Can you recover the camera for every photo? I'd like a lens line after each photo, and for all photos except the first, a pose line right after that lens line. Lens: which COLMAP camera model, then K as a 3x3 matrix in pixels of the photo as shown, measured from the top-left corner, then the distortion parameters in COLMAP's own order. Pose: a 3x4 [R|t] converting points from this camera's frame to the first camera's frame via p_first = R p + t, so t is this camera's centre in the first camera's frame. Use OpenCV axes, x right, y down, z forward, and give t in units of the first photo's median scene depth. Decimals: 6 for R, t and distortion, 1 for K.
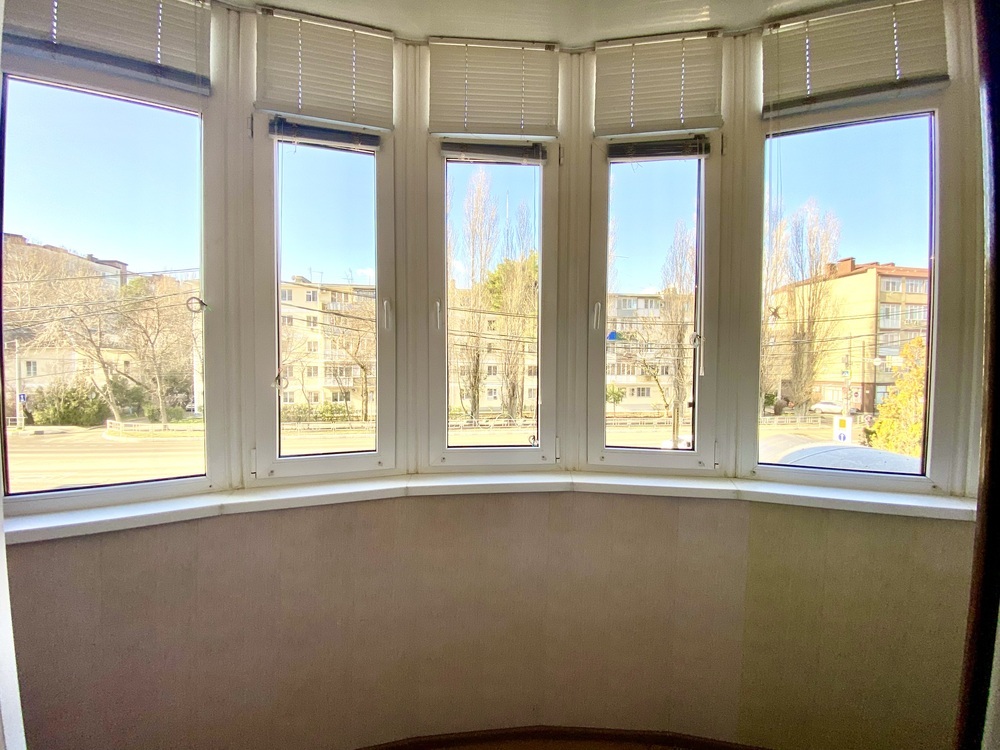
lens RADIAL K [[405.0, 0, 500.7], [0, 405.0, 369.9], [0, 0, 1]] dist [0.034754, -0.029448]
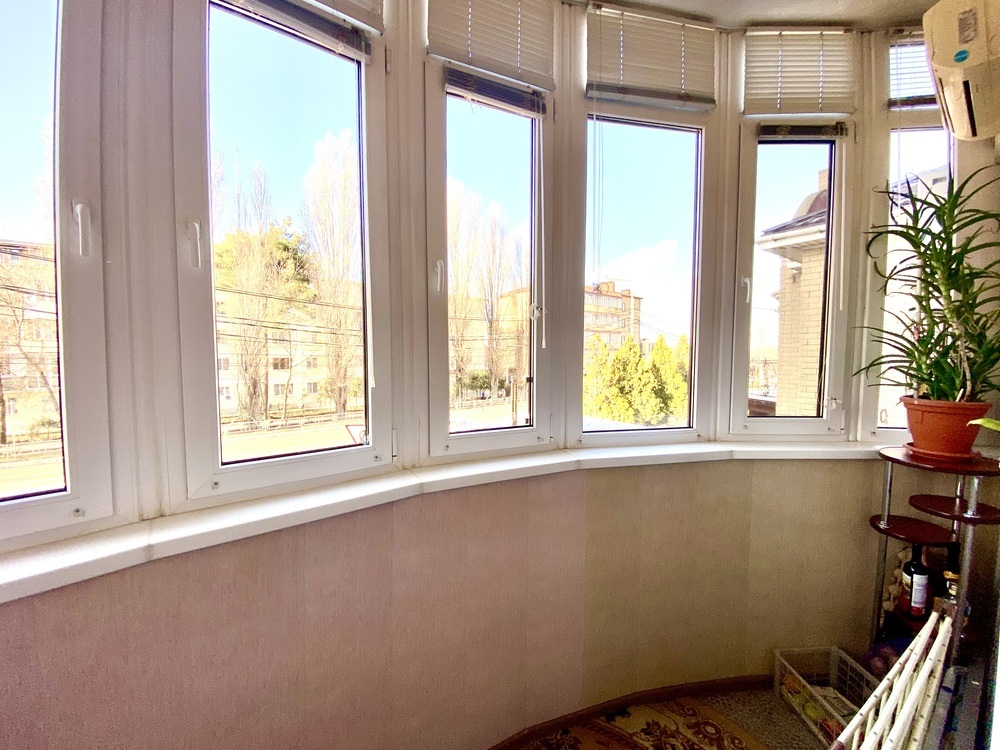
lens RADIAL K [[405.0, 0, 500.7], [0, 405.0, 369.9], [0, 0, 1]] dist [0.034754, -0.029448]
pose [[0.834563, -0.027725, 0.550214, -0.116322], [0.016943, 0.999552, 0.024666, 0.039209], [-0.550651, -0.011263, 0.834659, 0.247345]]
